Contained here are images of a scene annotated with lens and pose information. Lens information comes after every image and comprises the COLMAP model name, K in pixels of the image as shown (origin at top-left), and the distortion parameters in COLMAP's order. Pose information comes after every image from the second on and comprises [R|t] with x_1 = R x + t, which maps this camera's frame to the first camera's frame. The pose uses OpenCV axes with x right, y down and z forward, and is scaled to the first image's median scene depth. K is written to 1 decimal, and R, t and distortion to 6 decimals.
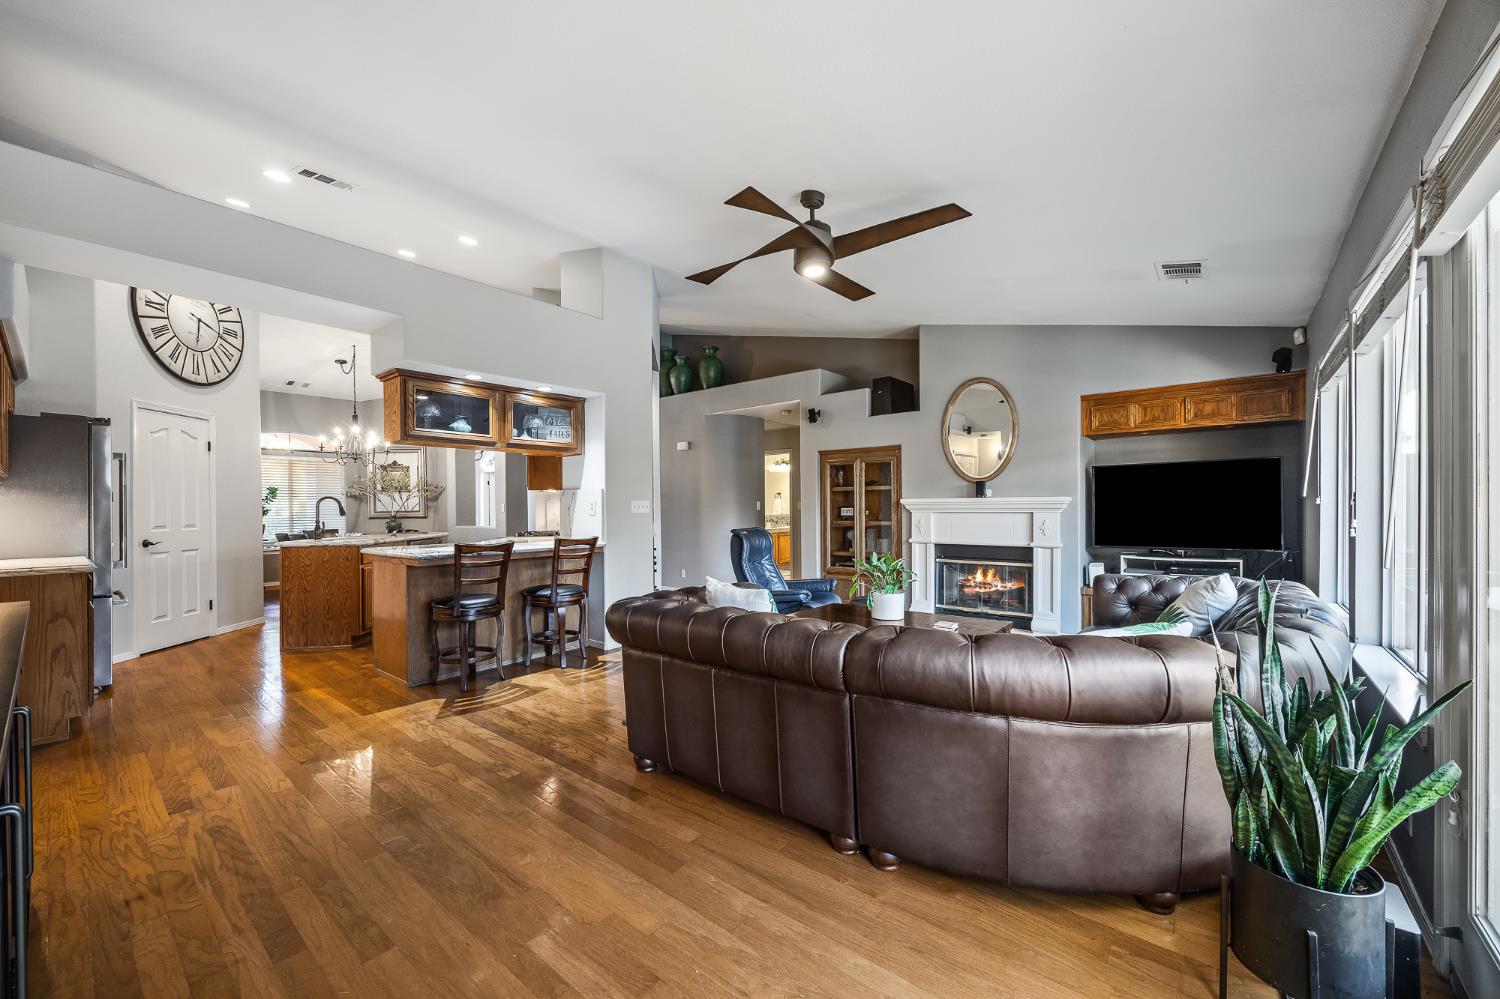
lens RADIAL K [[591.9, 0, 746.8], [0, 591.9, 513.2], [0, 0, 1]] dist [0.000539, -0.000063]
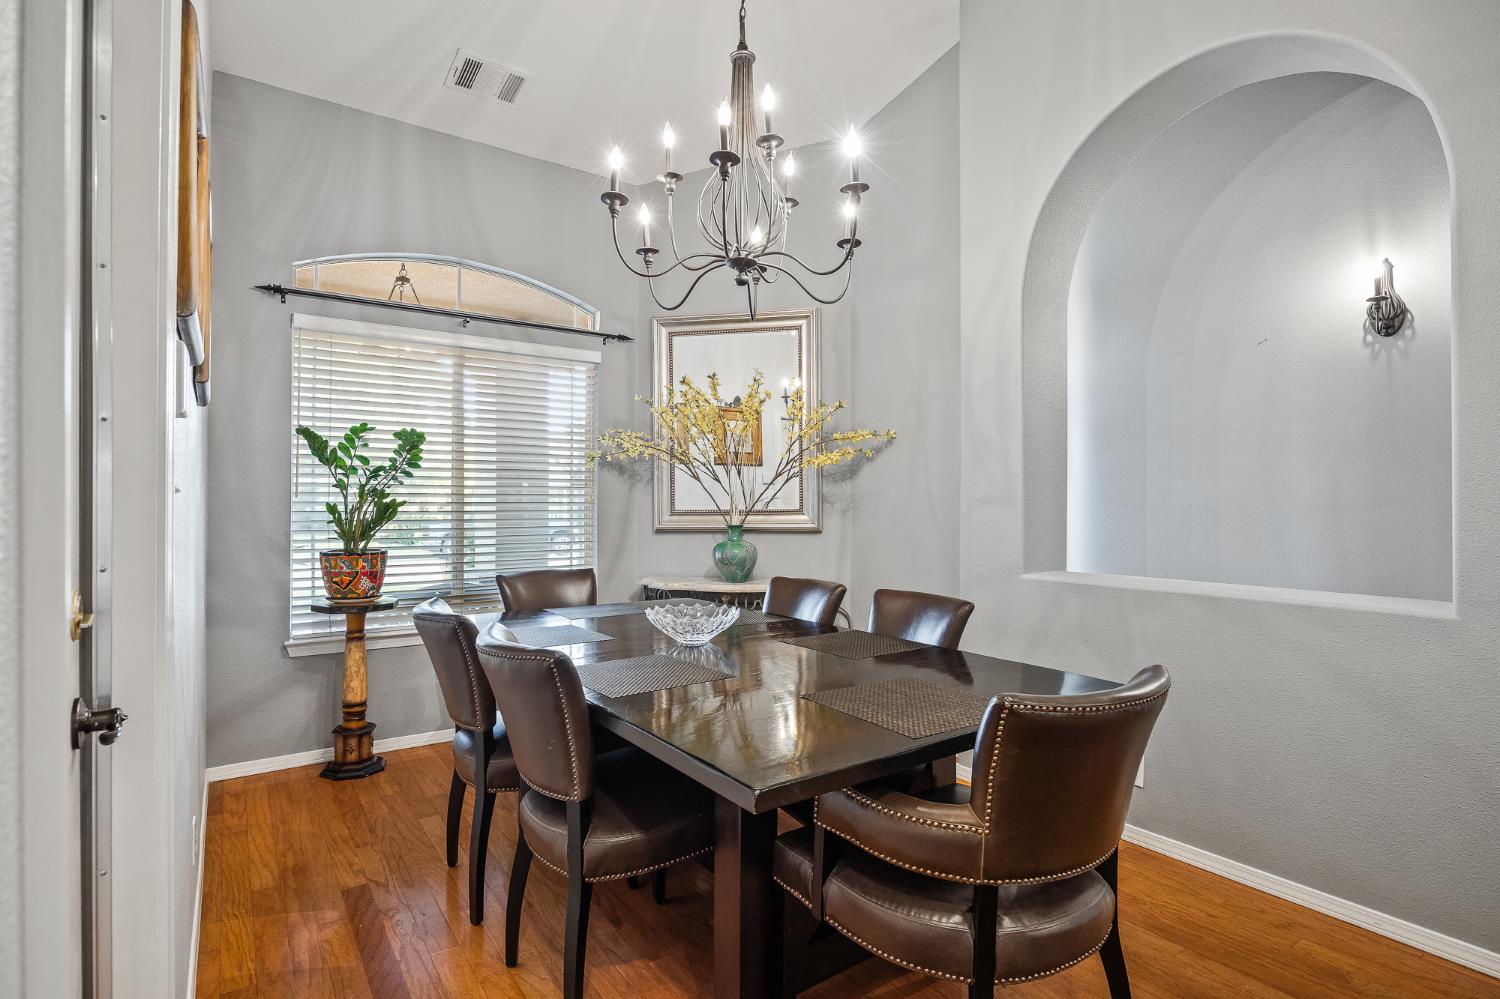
lens RADIAL K [[744.4, 0, 761.8], [0, 744.4, 502.7], [0, 0, 1]] dist [0.001520, 0.000077]
pose [[0.969634, 0.011402, -0.244295, -0.479764], [-0.013768, 0.999873, -0.007979, -0.004561], [0.244173, 0.011101, 0.969668, 0.608001]]
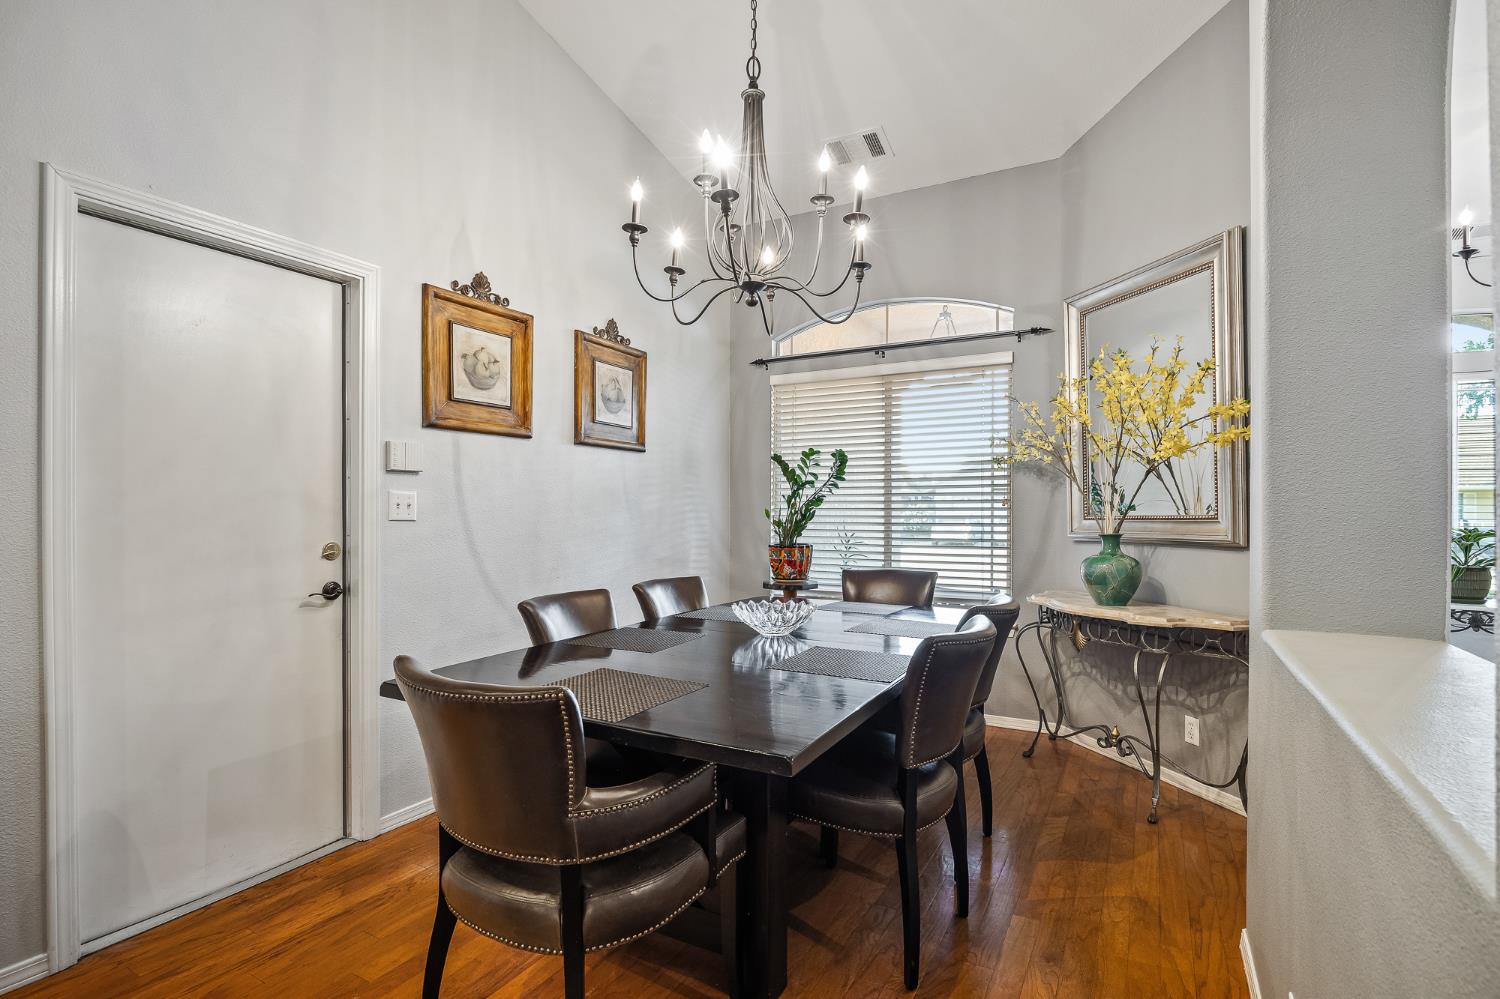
lens RADIAL K [[744.4, 0, 761.8], [0, 744.4, 502.7], [0, 0, 1]] dist [0.001520, 0.000077]
pose [[0.207861, 0.000223, -0.978158, -0.305800], [-0.010134, 0.999947, -0.001925, -0.007155], [0.978106, 0.010313, 0.207852, 0.774228]]
